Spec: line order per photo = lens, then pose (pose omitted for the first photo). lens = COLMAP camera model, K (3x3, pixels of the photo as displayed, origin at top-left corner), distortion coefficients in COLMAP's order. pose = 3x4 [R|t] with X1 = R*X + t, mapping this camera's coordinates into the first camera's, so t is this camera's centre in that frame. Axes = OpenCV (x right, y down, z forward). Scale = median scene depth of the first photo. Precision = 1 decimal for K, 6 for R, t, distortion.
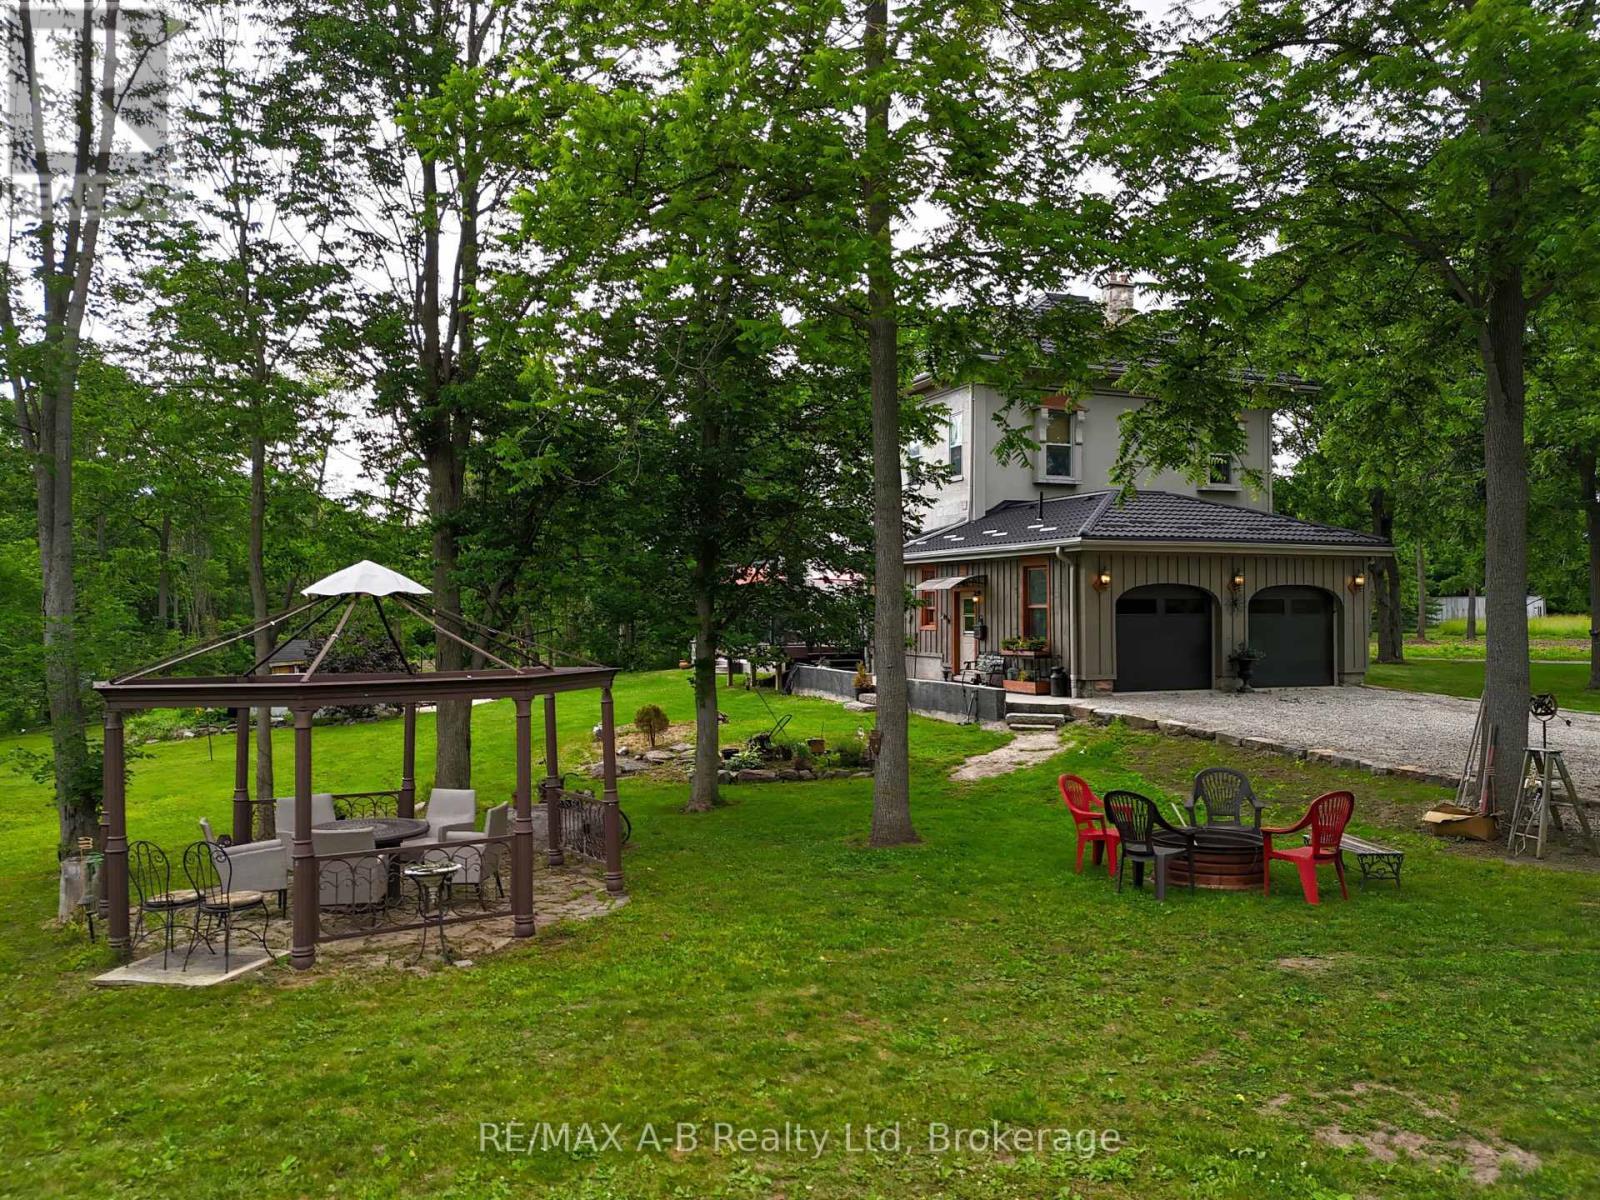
lens RADIAL K [[1171.0, 0, 794.8], [0, 1171.0, 593.9], [0, 0, 1]] dist [0.072567, 0.000708]
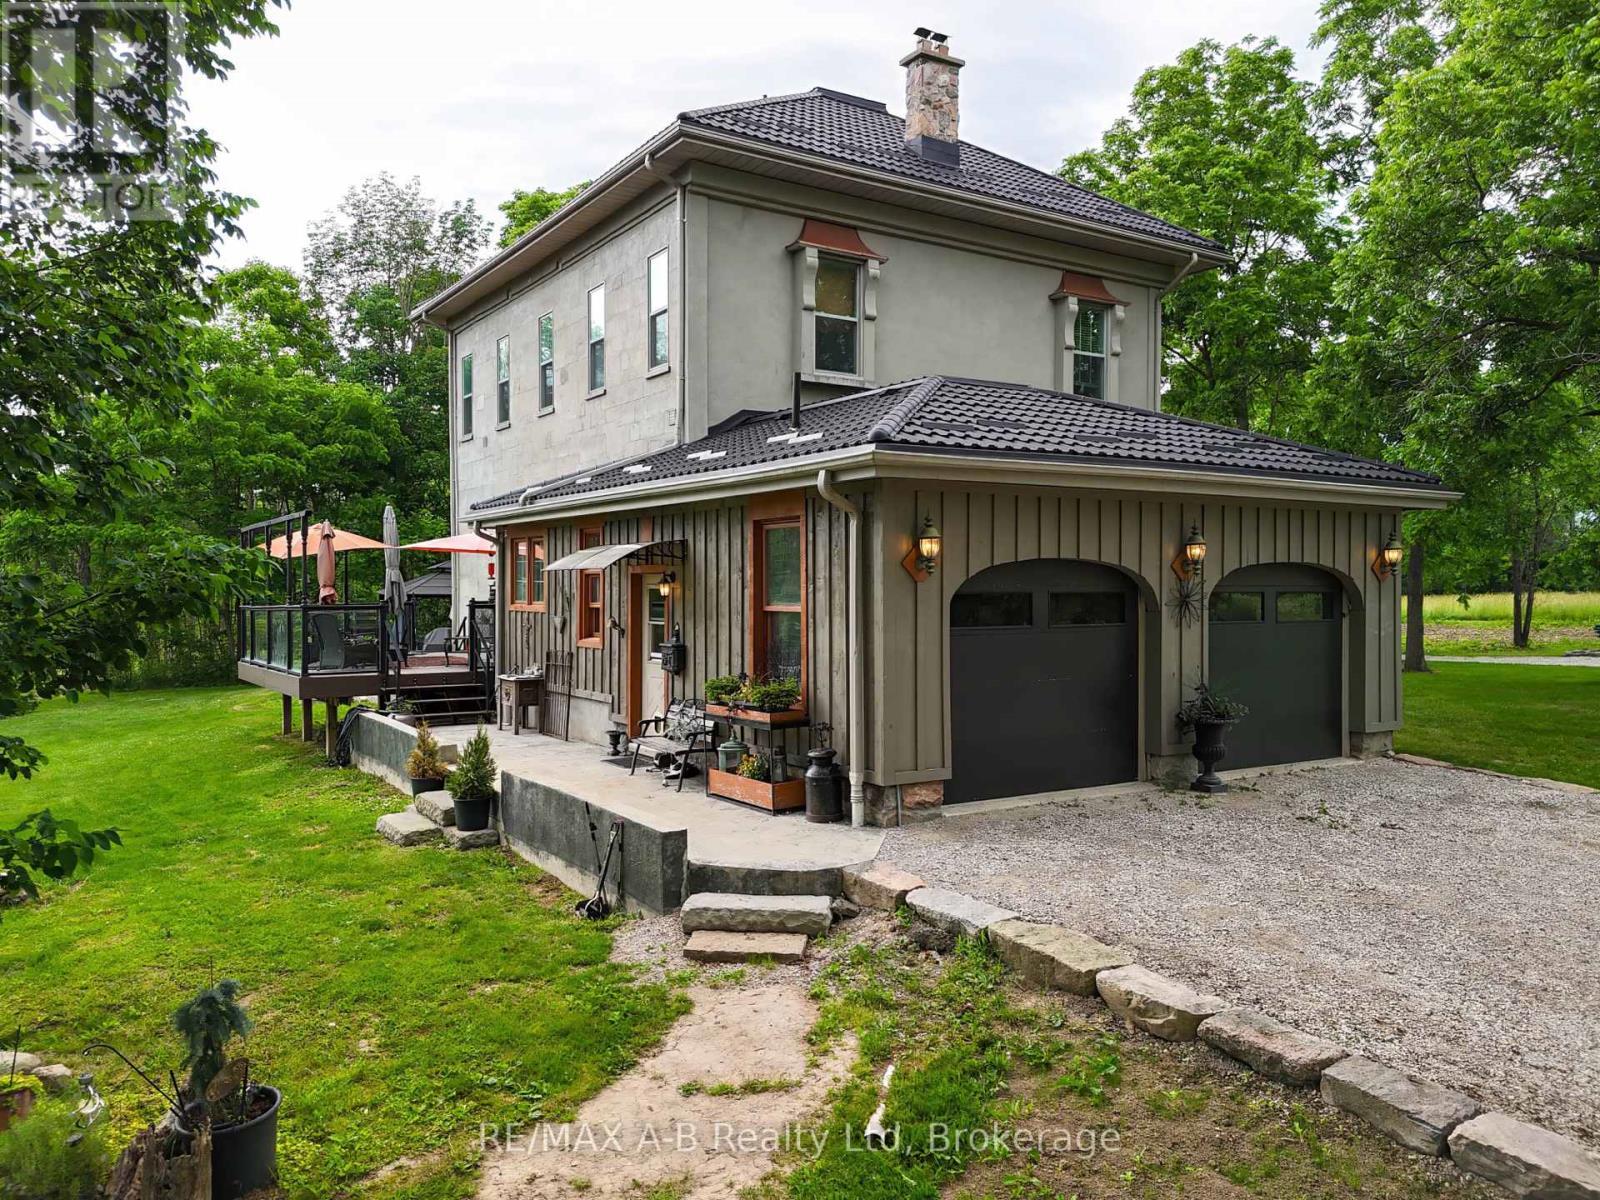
lens RADIAL K [[1171.0, 0, 802.8], [0, 1171.0, 598.5], [0, 0, 1]] dist [0.072567, 0.000708]
pose [[0.983931, -0.002708, 0.178529, 0.135172], [-0.001372, 0.999741, 0.022726, -0.003536], [-0.178544, -0.022606, 0.983672, 0.557851]]
